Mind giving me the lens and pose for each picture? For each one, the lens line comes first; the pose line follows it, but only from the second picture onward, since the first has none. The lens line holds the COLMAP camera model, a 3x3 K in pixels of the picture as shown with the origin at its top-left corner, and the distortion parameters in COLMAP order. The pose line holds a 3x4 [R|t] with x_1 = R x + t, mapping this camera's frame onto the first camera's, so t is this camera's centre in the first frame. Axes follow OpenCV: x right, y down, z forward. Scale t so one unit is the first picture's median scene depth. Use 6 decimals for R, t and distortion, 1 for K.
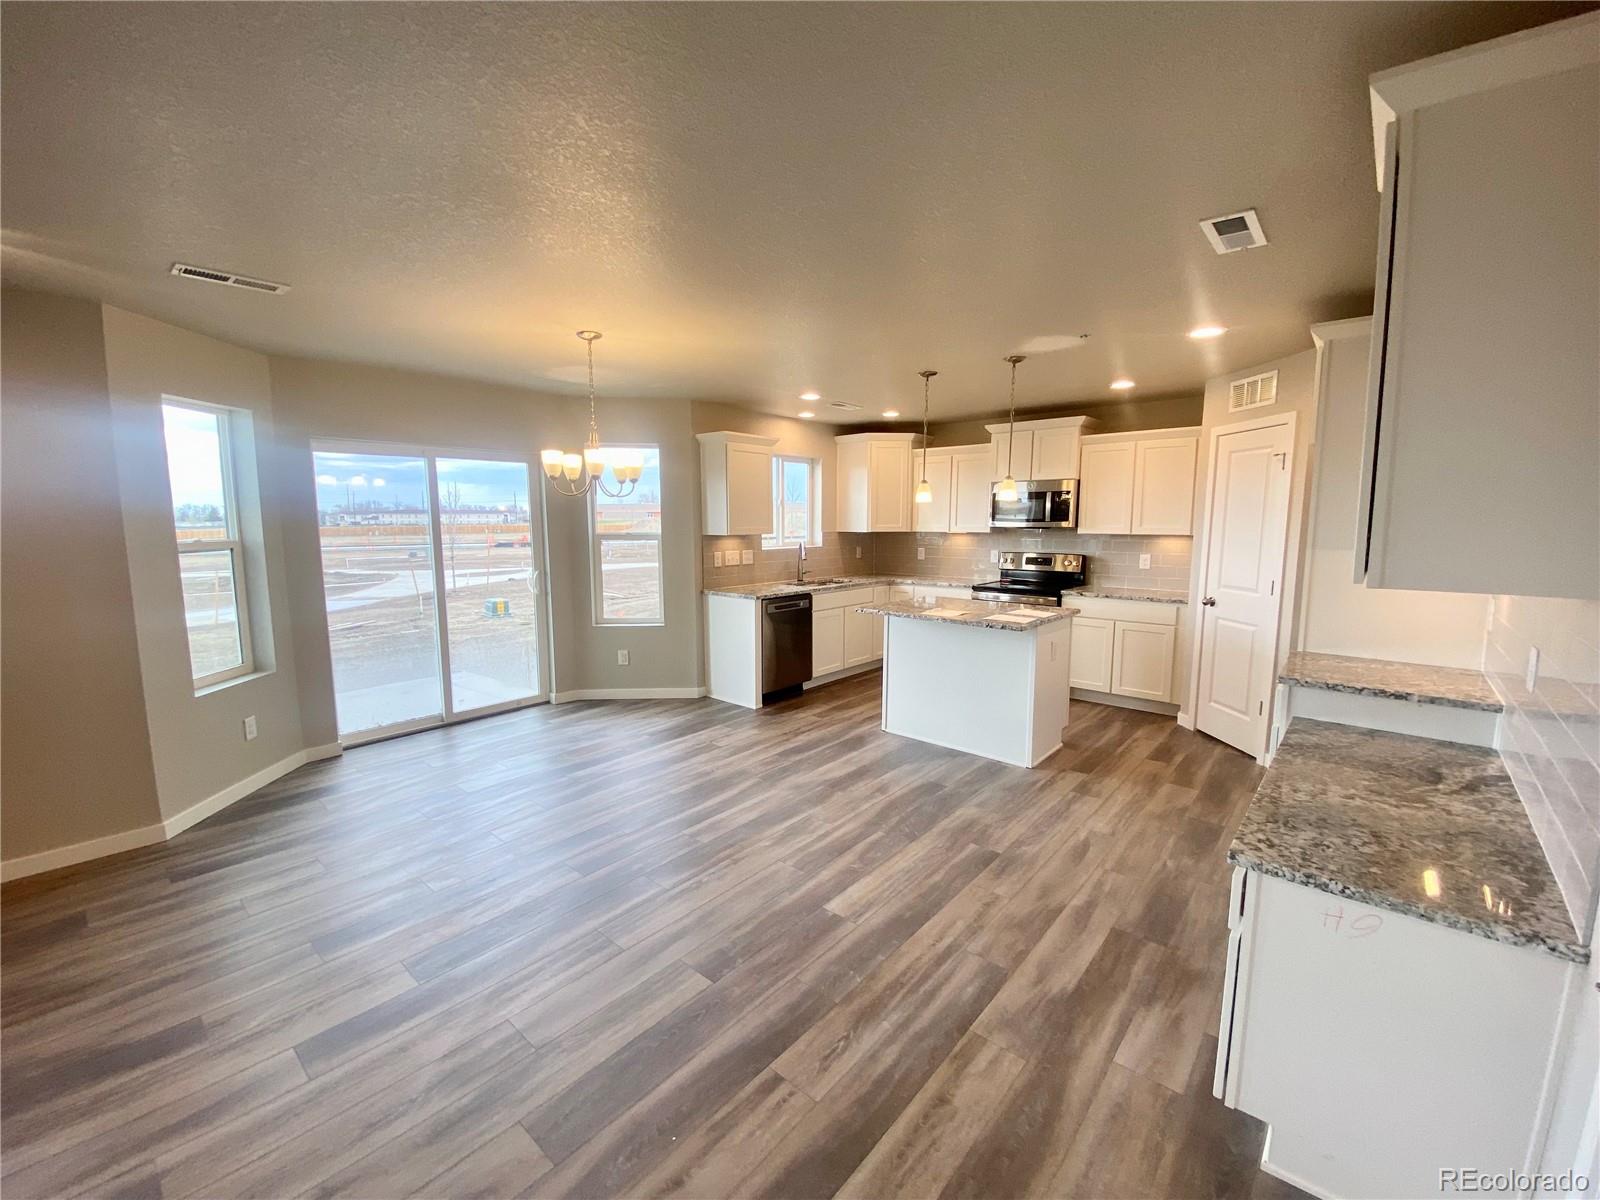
lens RADIAL K [[648.8, 0, 809.6], [0, 648.8, 599.6], [0, 0, 1]] dist [-0.003188, -0.000319]
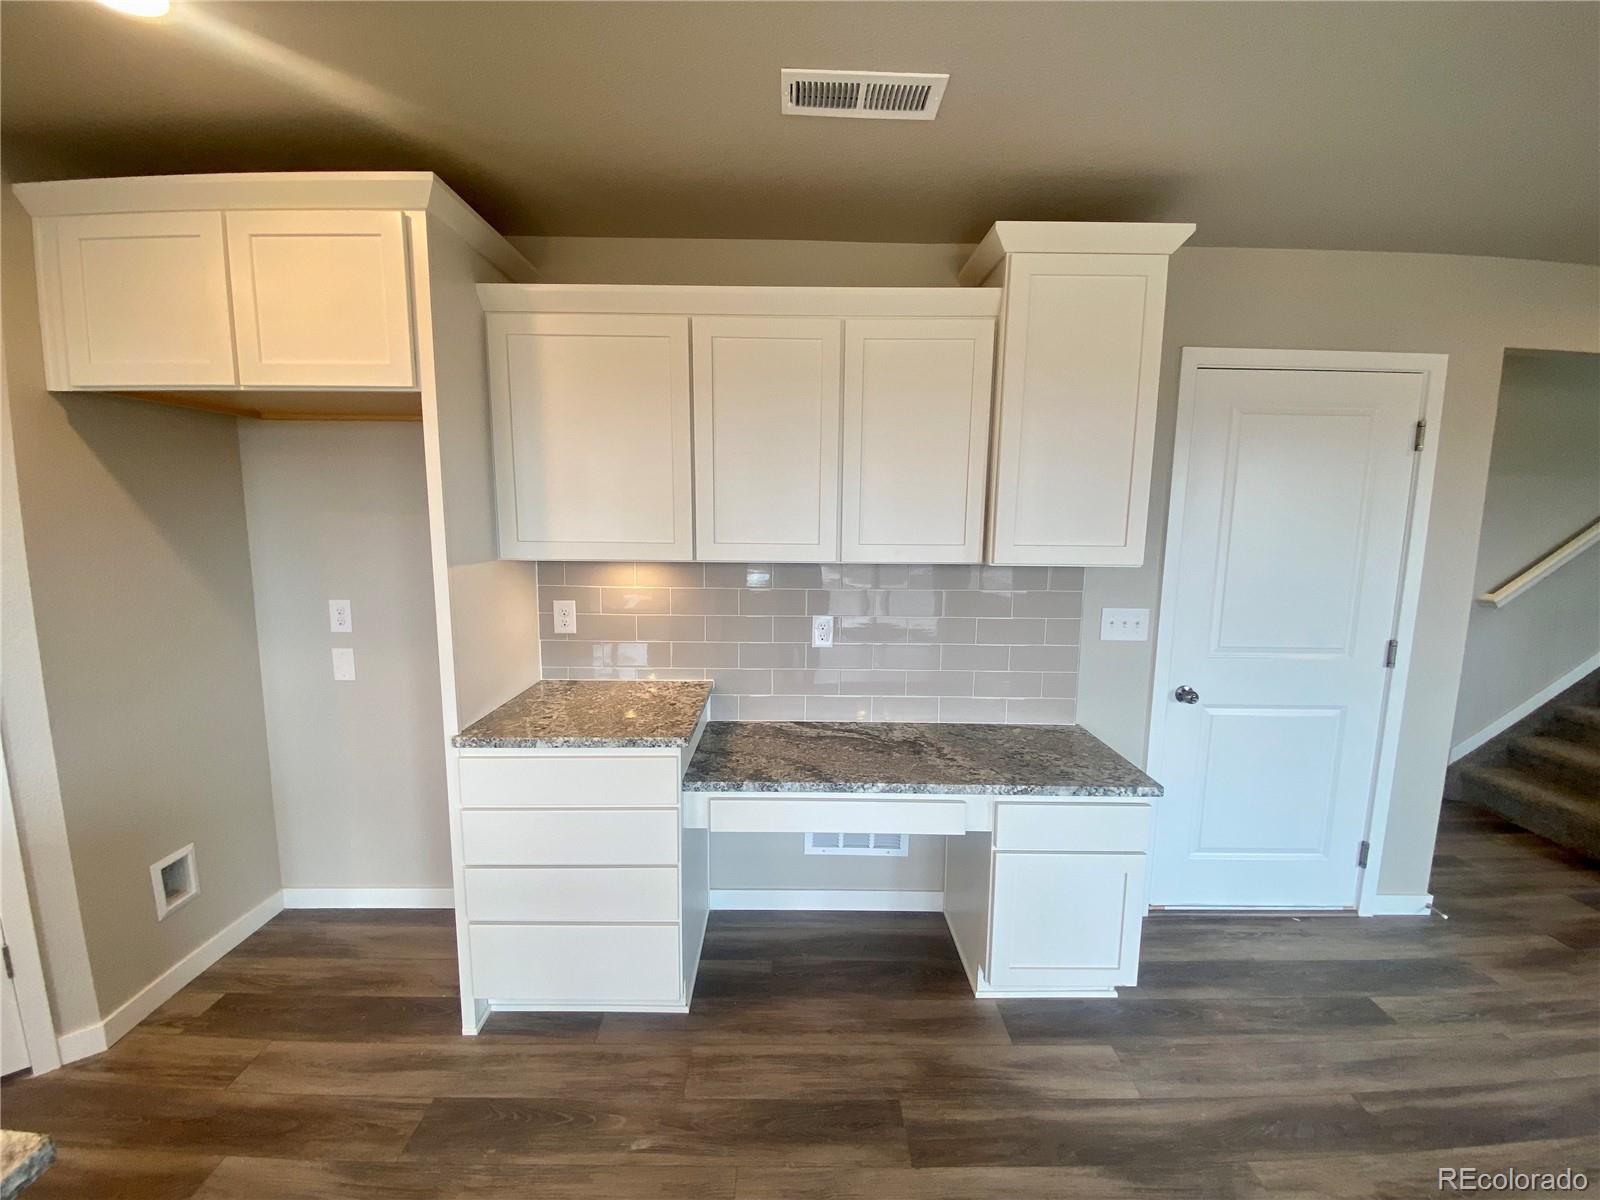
lens RADIAL K [[648.2, 0, 796.3], [0, 648.2, 607.6], [0, 0, 1]] dist [-0.004237, -0.010737]
pose [[-0.644810, -0.115945, 0.755498, 0.170194], [0.094113, 0.968863, 0.229014, -0.224363], [-0.758527, 0.218773, -0.613820, 1.739614]]
